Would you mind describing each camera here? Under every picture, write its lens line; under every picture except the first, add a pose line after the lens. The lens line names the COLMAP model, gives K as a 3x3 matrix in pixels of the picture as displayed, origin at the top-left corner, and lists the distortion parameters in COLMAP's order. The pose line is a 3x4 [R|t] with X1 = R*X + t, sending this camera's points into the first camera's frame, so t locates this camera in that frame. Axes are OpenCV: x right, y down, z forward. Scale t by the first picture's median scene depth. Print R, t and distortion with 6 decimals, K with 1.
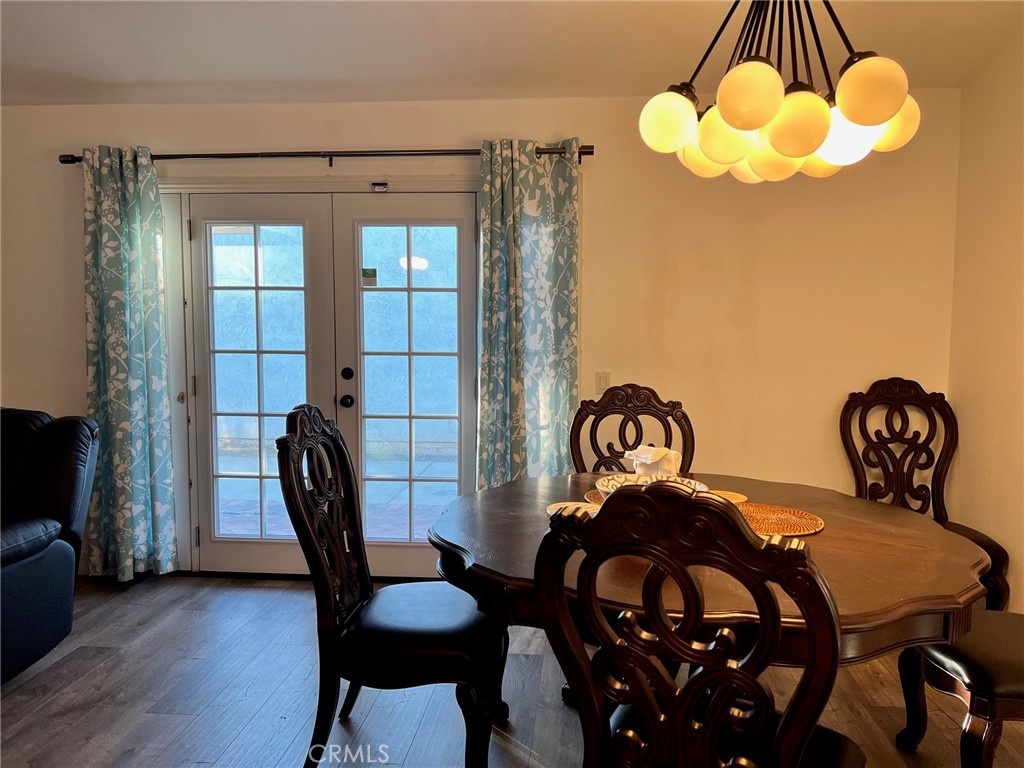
lens RADIAL K [[766.8, 0, 512.0], [0, 766.8, 384.0], [0, 0, 1]] dist [0.052616, -0.001659]
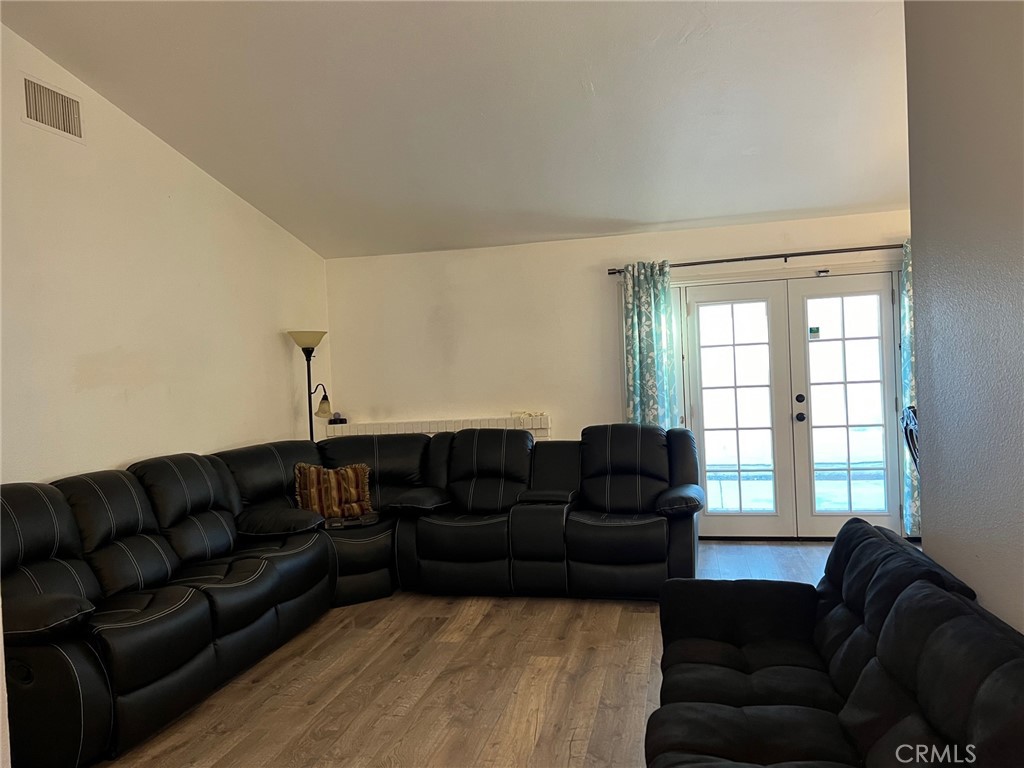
lens RADIAL K [[766.8, 0, 512.0], [0, 766.8, 384.0], [0, 0, 1]] dist [0.052616, -0.001659]
pose [[0.990485, -0.051077, -0.127793, -0.587776], [0.044047, 0.997388, -0.057249, 0.020194], [0.130383, 0.051076, 0.990147, -0.562528]]
